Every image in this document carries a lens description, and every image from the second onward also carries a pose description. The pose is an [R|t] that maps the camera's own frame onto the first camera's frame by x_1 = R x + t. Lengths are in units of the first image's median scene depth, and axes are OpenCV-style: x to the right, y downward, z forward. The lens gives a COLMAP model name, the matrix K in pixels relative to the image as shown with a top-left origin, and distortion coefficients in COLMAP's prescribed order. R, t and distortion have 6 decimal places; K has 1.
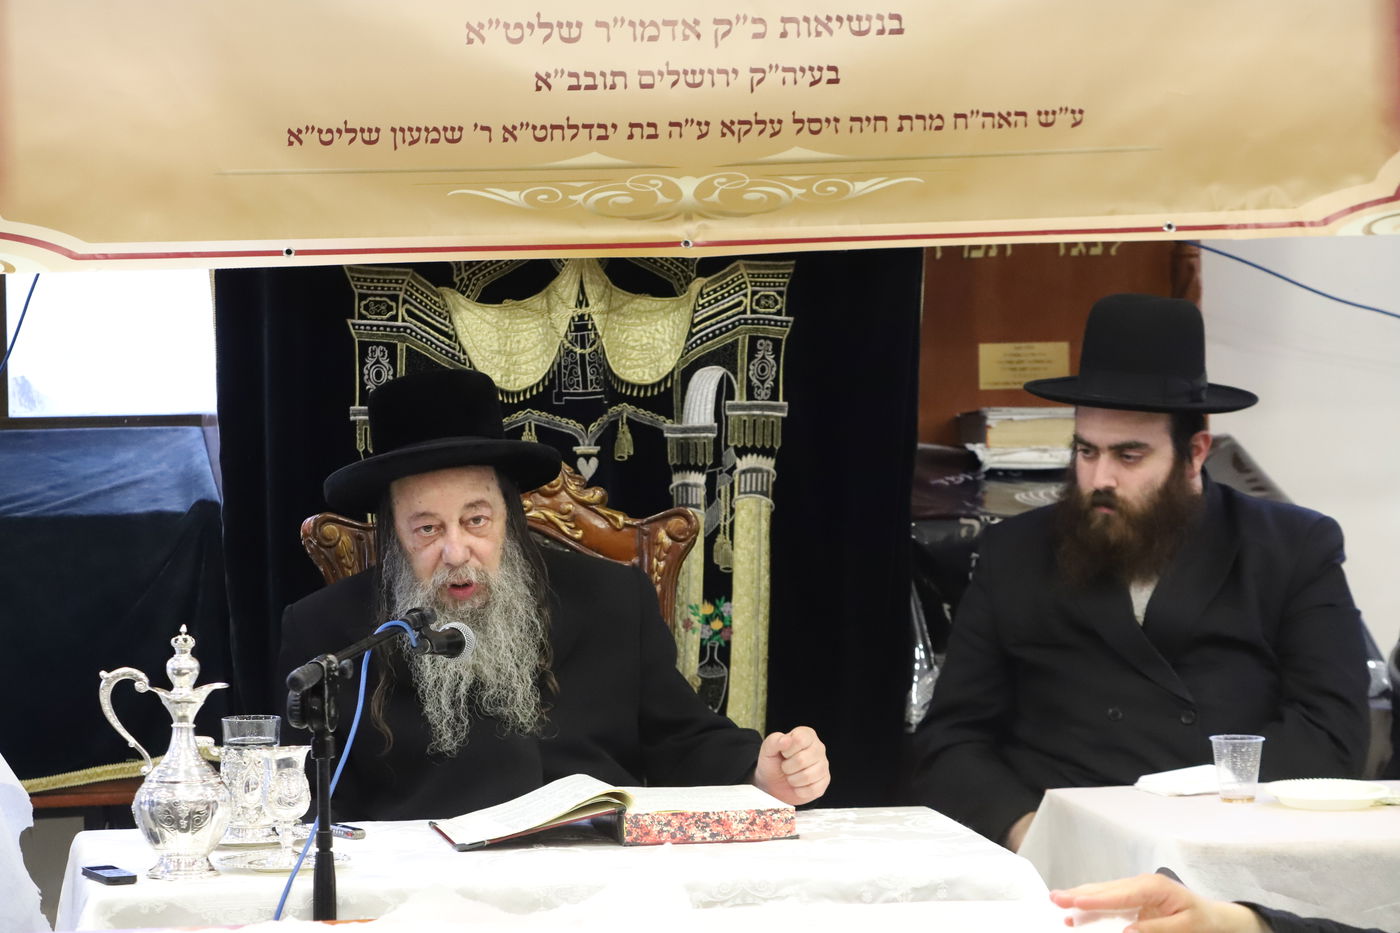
lens RADIAL K [[4881.9, 0, 700.0], [0, 4881.9, 466.5], [0, 0, 1]] dist [0.382051, 0.472432]
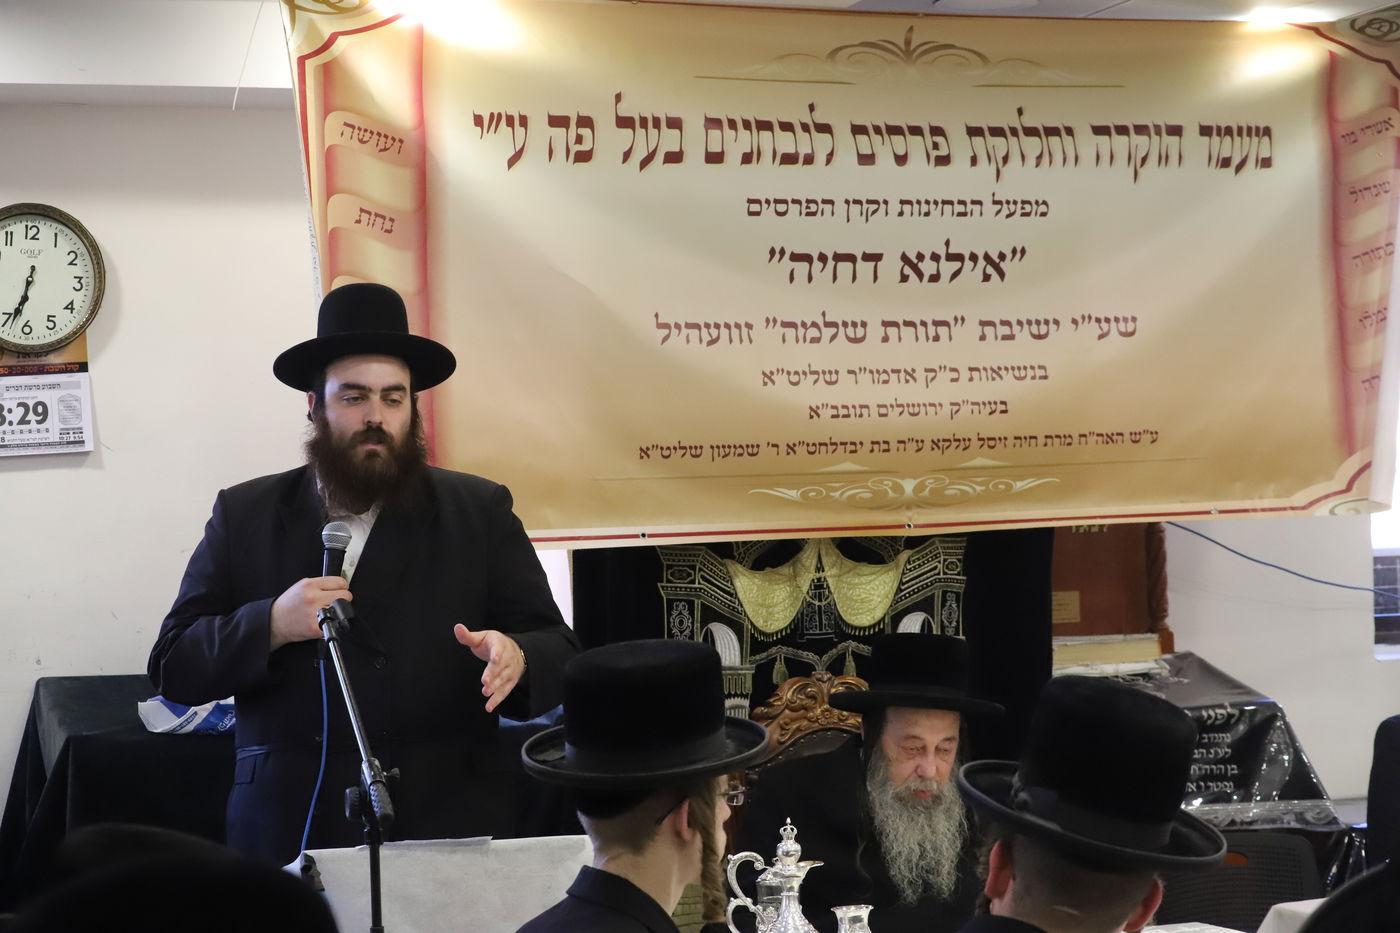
lens RADIAL K [[2783.7, 0, 631.4], [0, 2783.7, 432.9], [0, 0, 1]] dist [-0.314957, 0.020206]
pose [[0.988378, -0.005132, 0.151930, -0.202995], [0.017694, 0.996521, -0.081445, -0.008624], [-0.150983, 0.083186, 0.985030, 0.220826]]
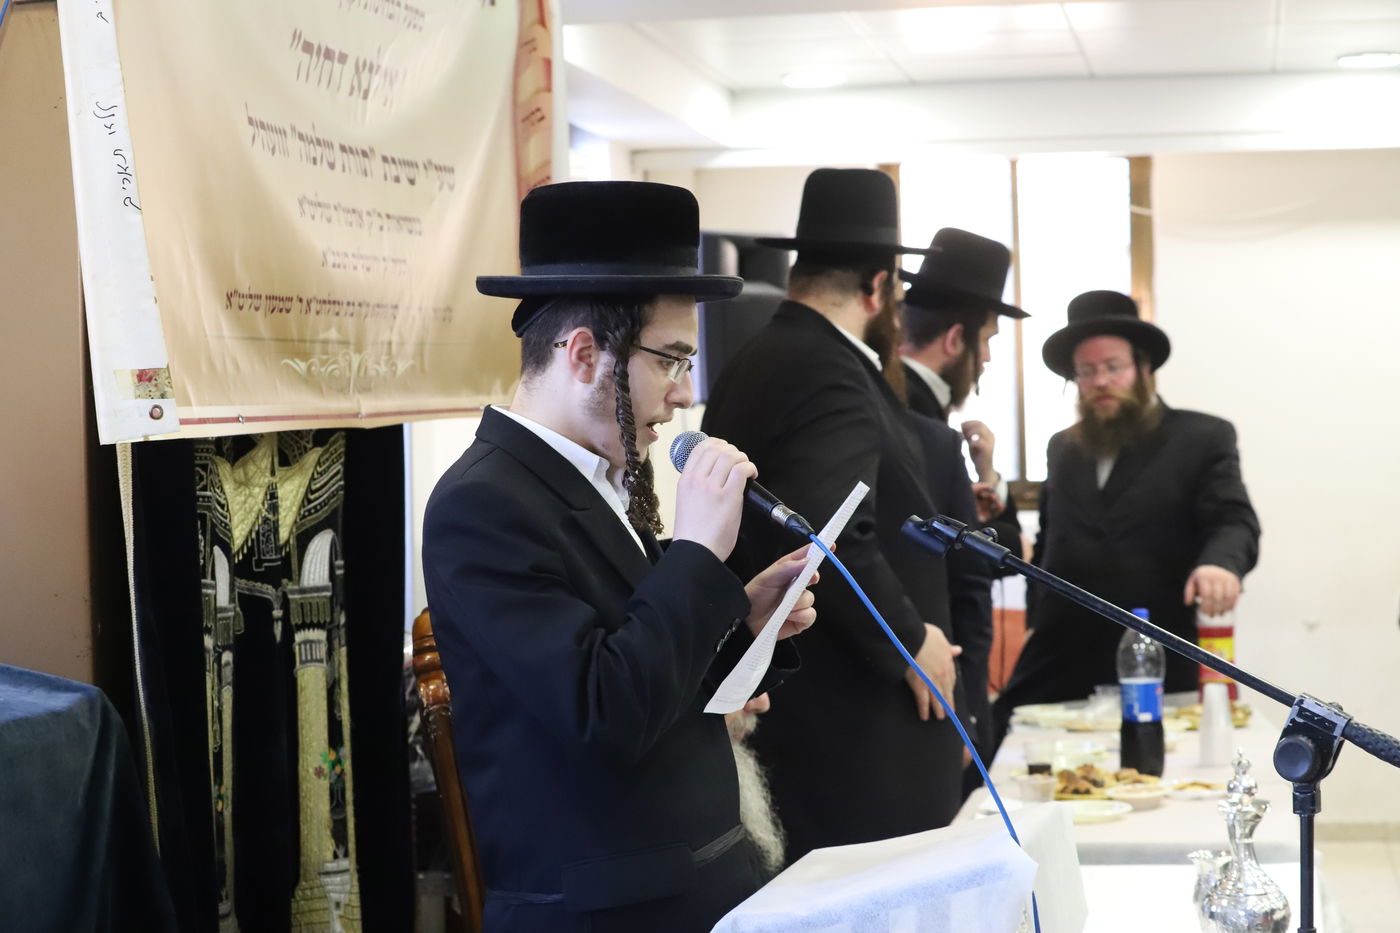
lens RADIAL K [[2983.2, 0, 700.0], [0, 2983.2, 466.5], [0, 0, 1]] dist [-0.175206, 0.144464]
pose [[0.339518, -0.004713, 0.940588, -0.592842], [0.053510, 0.998465, -0.014312, -0.020895], [-0.939076, 0.055190, 0.339249, 0.706213]]
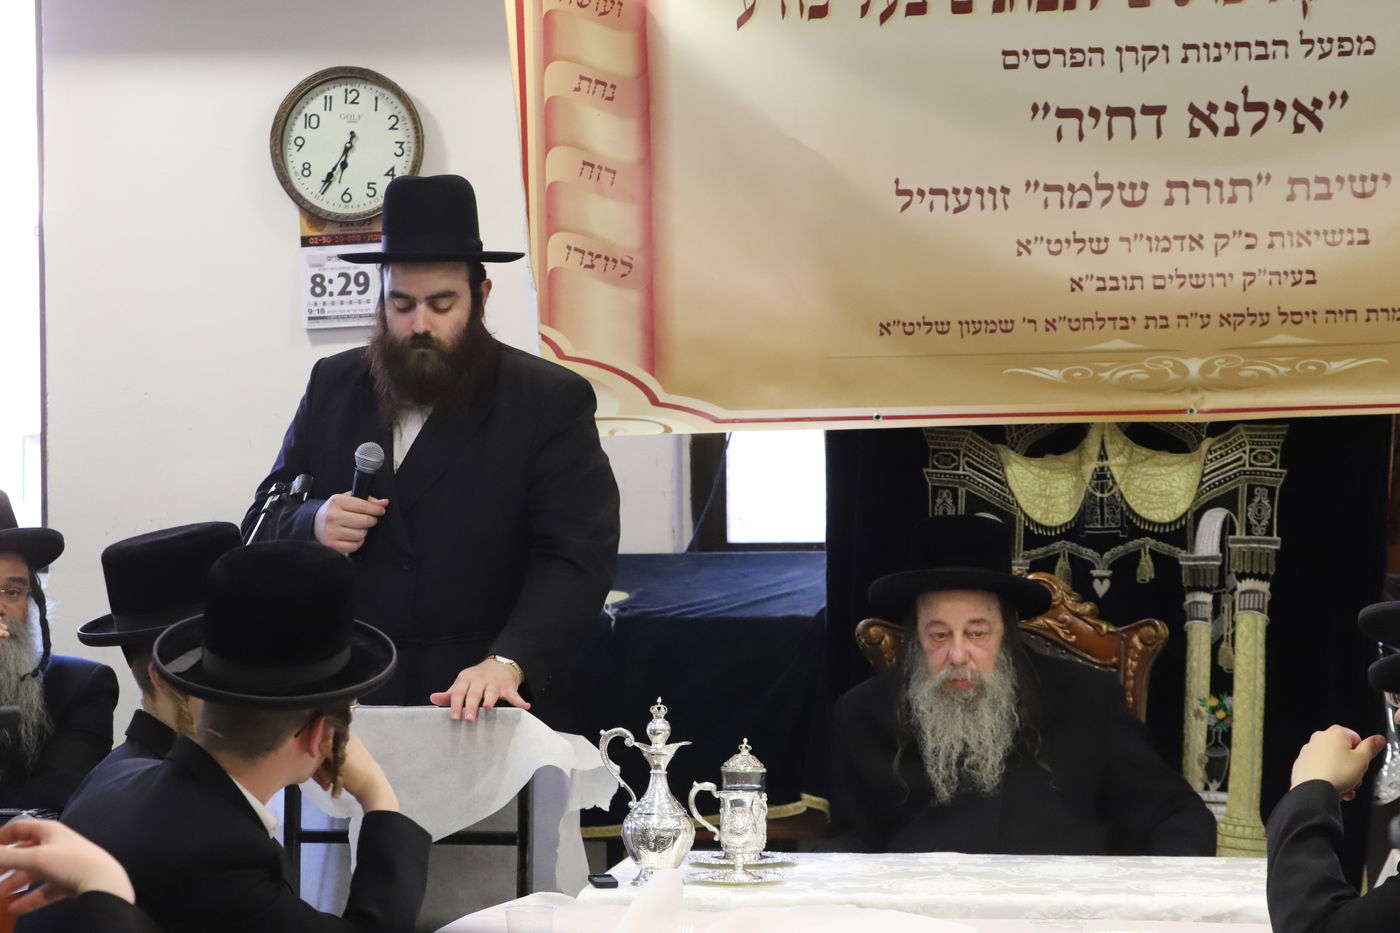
lens RADIAL K [[4158.6, 0, 695.4], [0, 4158.6, 493.7], [0, 0, 1]] dist [0.115054, 0.569438]
pose [[0.956254, 0.008200, -0.292422, 0.189207], [-0.015289, 0.999642, -0.021964, 0.001367], [0.292137, 0.025474, 0.956037, -0.066280]]
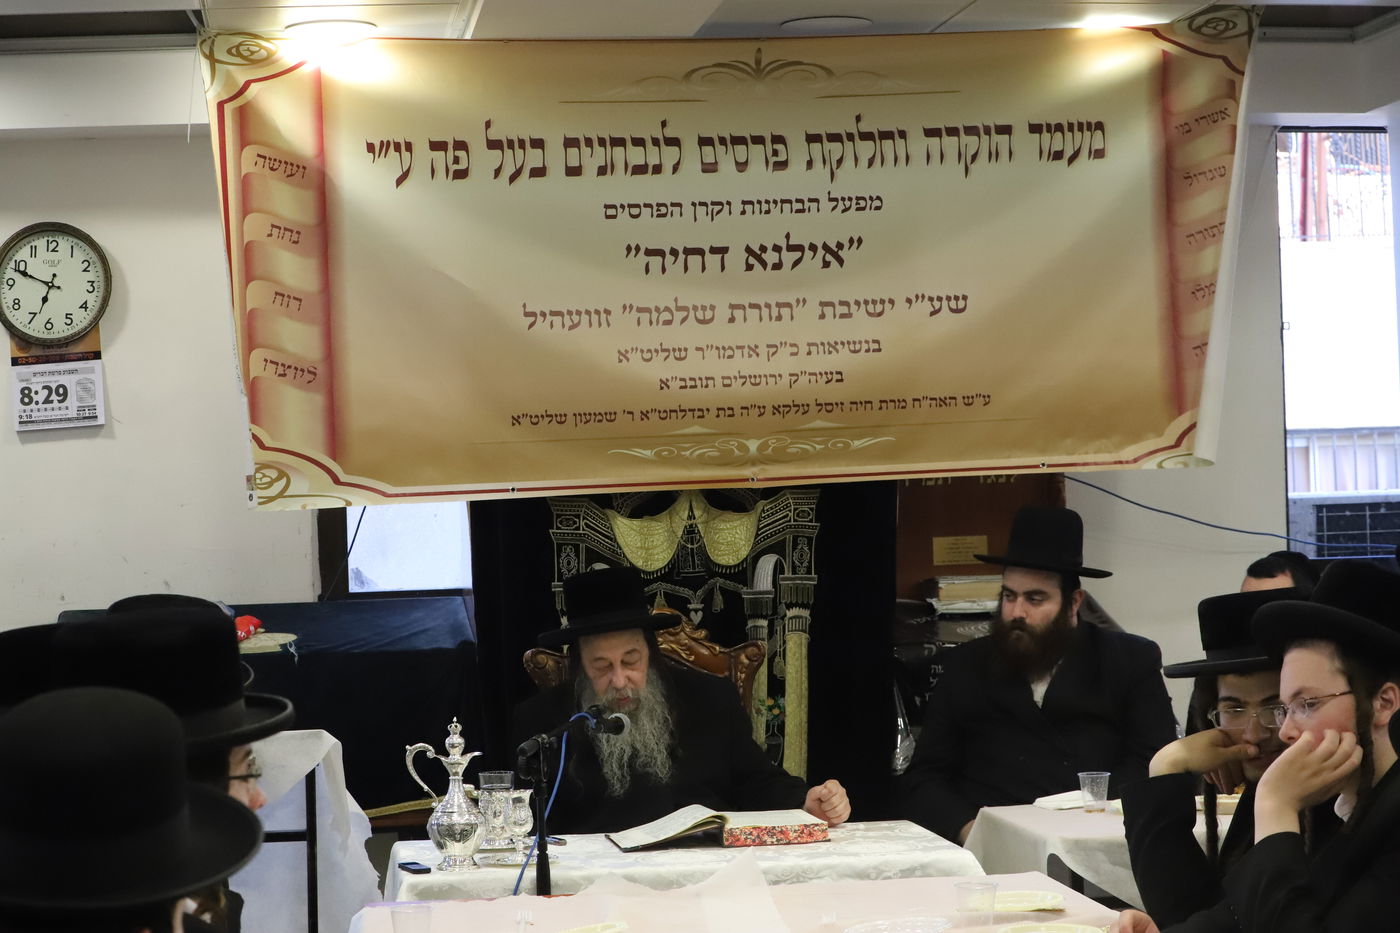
lens RADIAL K [[2895.4, 0, 654.4], [0, 2895.4, 501.1], [0, 0, 1]] dist [-0.293578, 0.212902]
pose [[0.999249, -0.018523, -0.034048, -0.003166], [0.017183, 0.999082, -0.039230, -0.000843], [0.034743, 0.038615, 0.998650, 0.024773]]
